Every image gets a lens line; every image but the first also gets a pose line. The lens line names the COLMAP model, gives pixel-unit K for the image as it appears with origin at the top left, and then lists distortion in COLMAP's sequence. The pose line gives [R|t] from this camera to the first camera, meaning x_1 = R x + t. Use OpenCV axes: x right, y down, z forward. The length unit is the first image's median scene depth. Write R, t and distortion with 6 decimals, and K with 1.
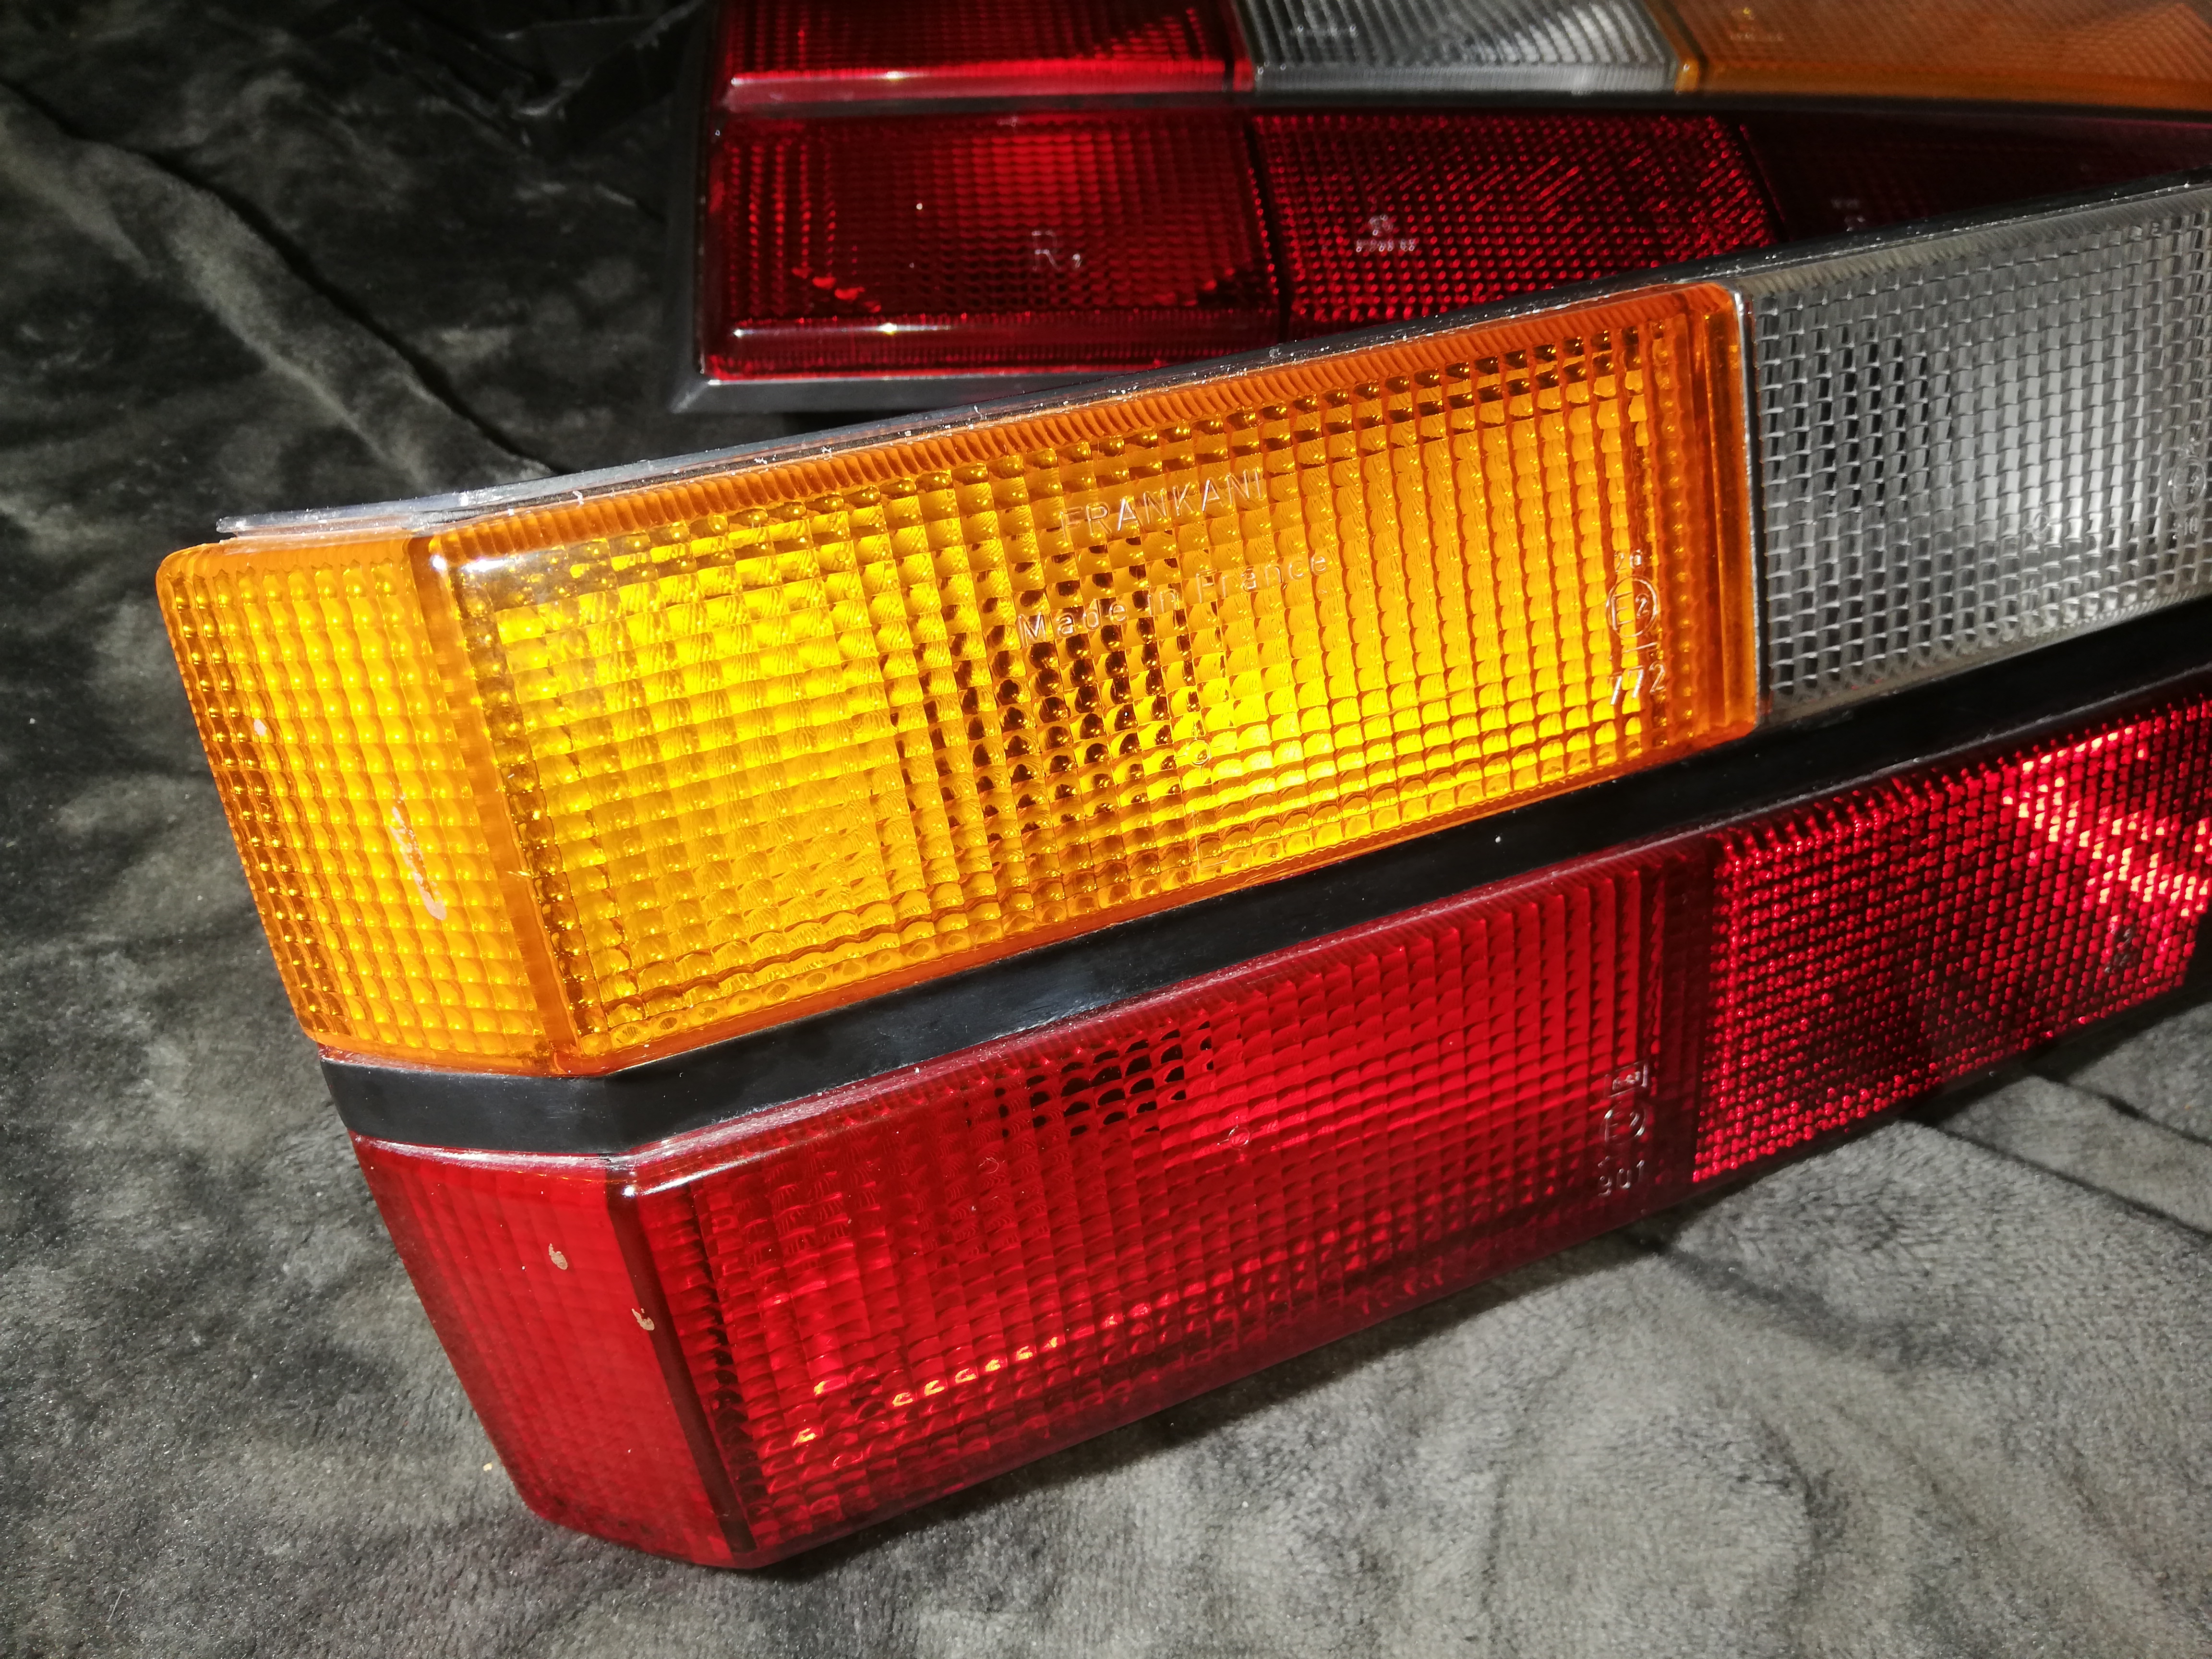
lens RADIAL K [[1733.7, 0, 1106.0], [0, 1733.7, 829.5], [0, 0, 1]] dist [0.001359, -0.164170]
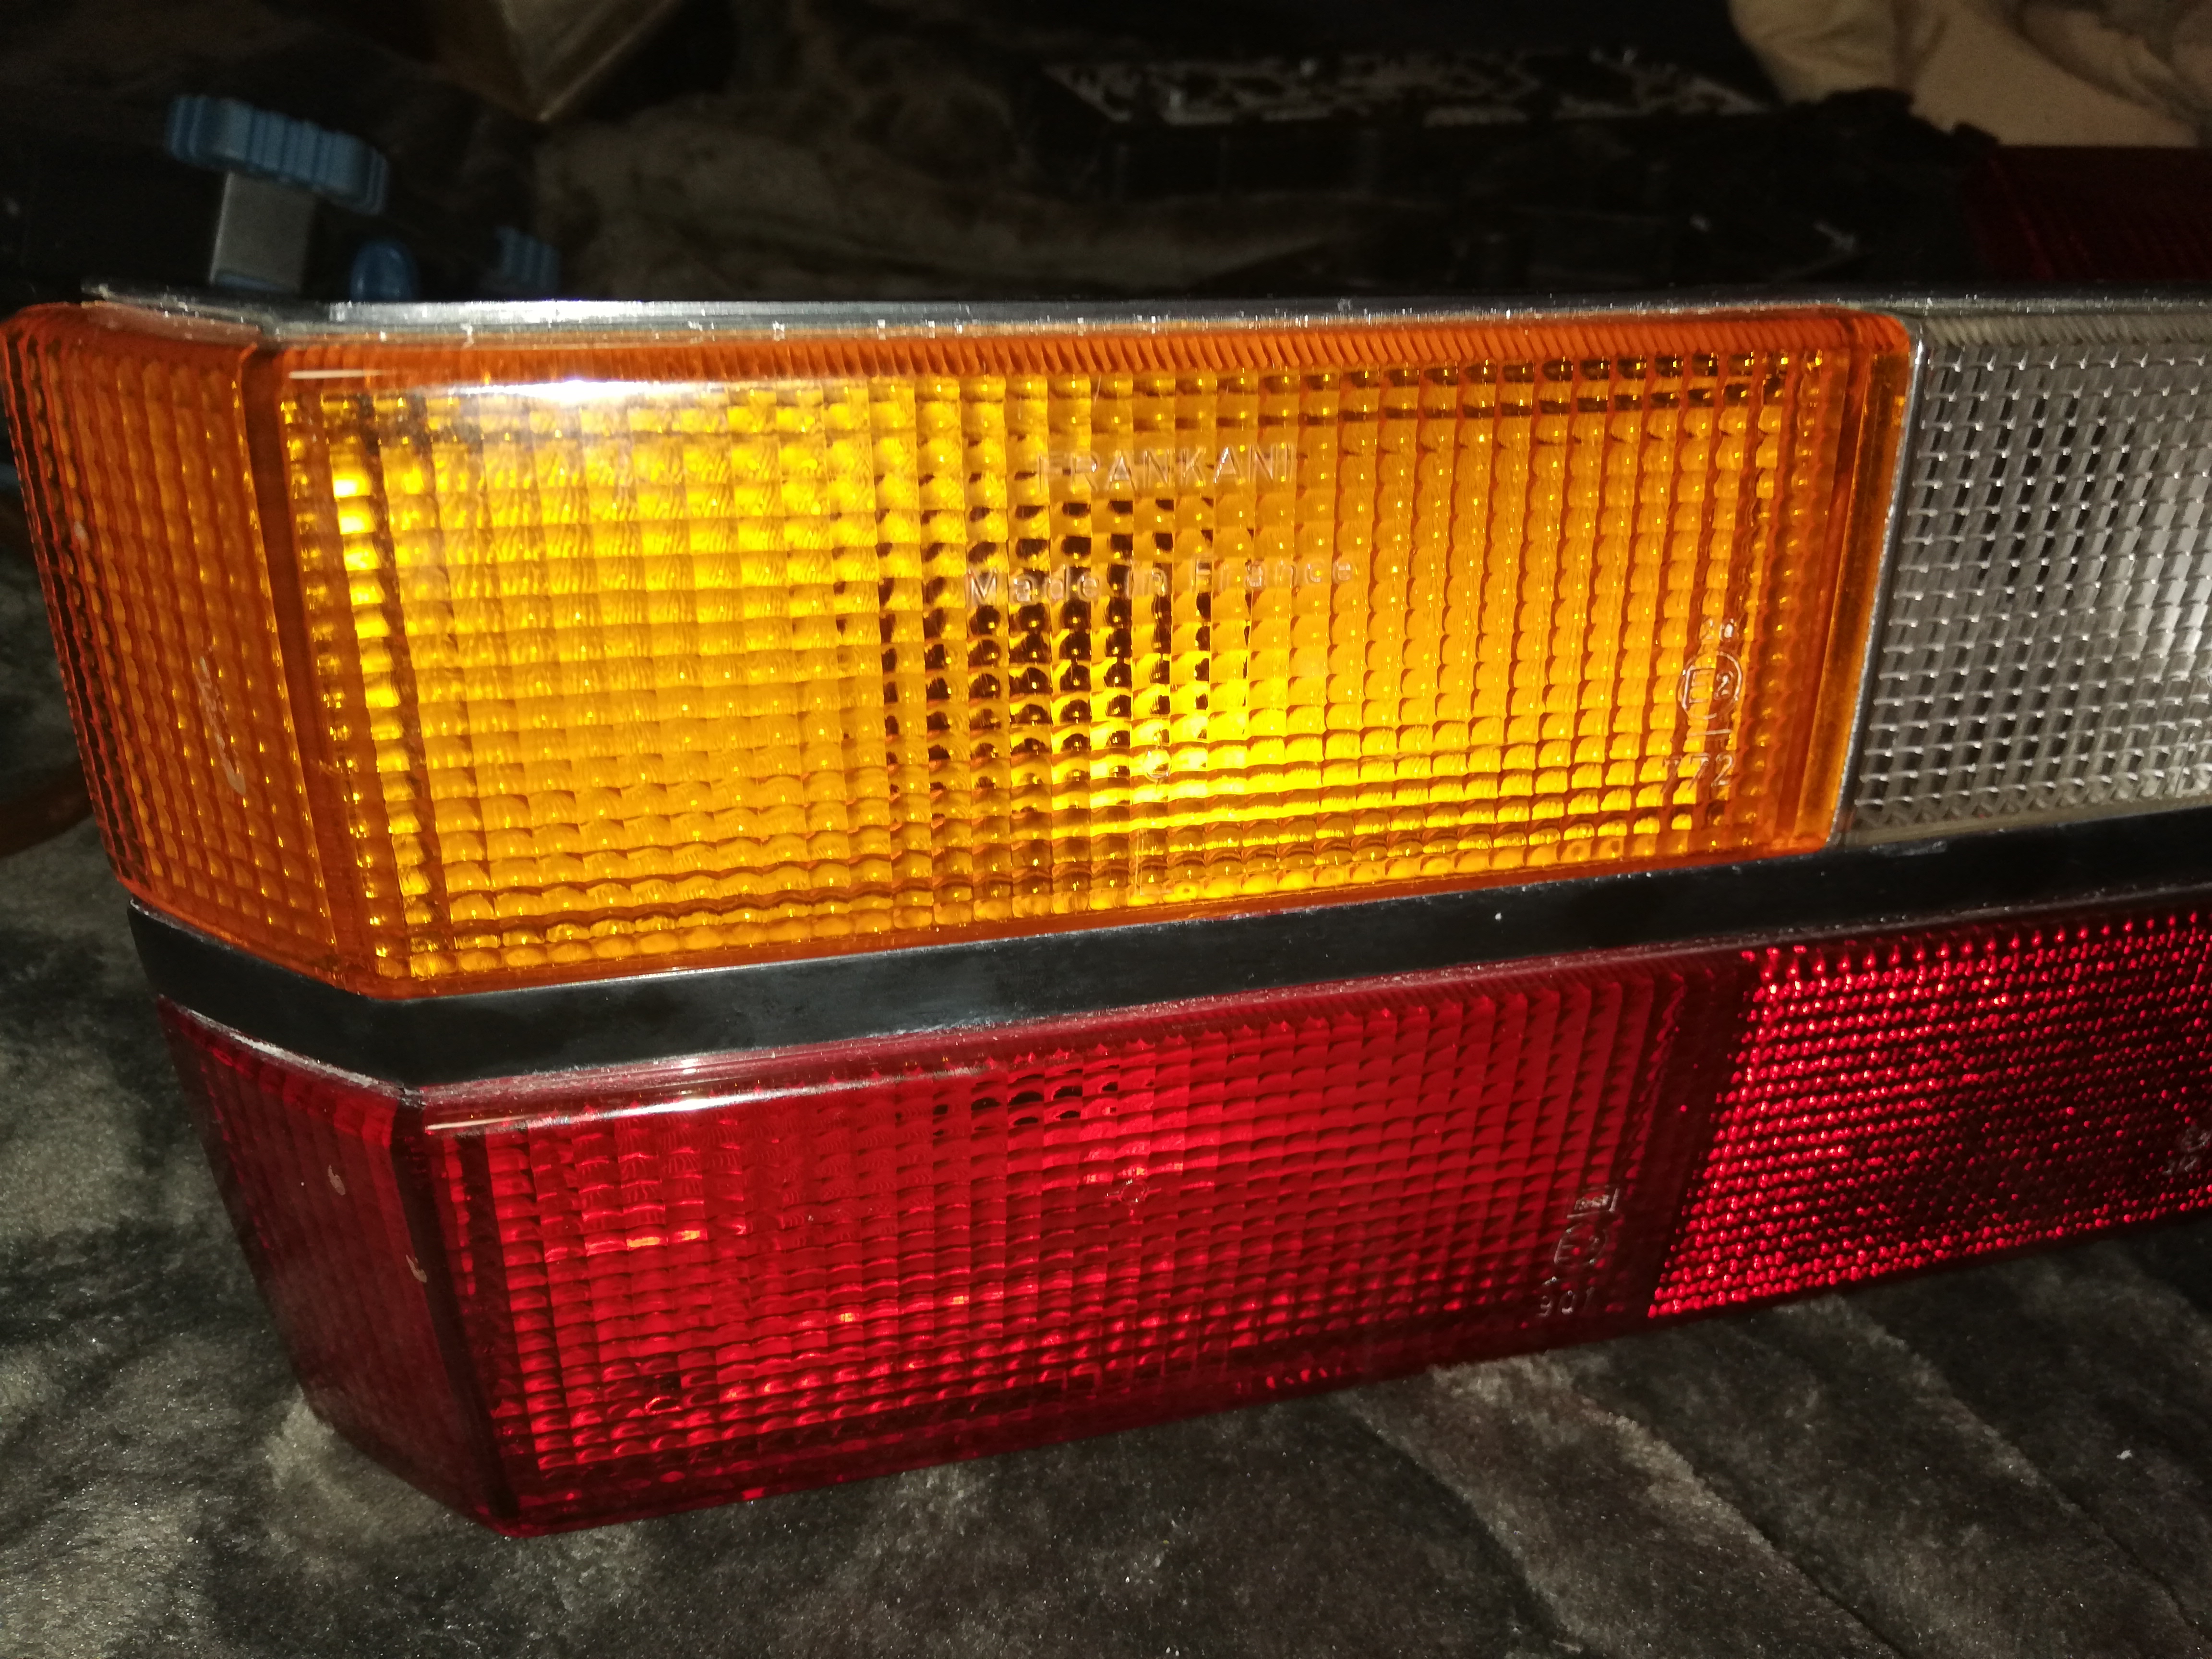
lens RADIAL K [[1750.7, 0, 1106.0], [0, 1750.7, 829.5], [0, 0, 1]] dist [0.006688, -0.125405]
pose [[0.980354, 0.195002, -0.029656, 0.056215], [-0.192122, 0.978083, 0.080261, -0.071570], [0.044657, -0.072987, 0.996333, 0.138964]]
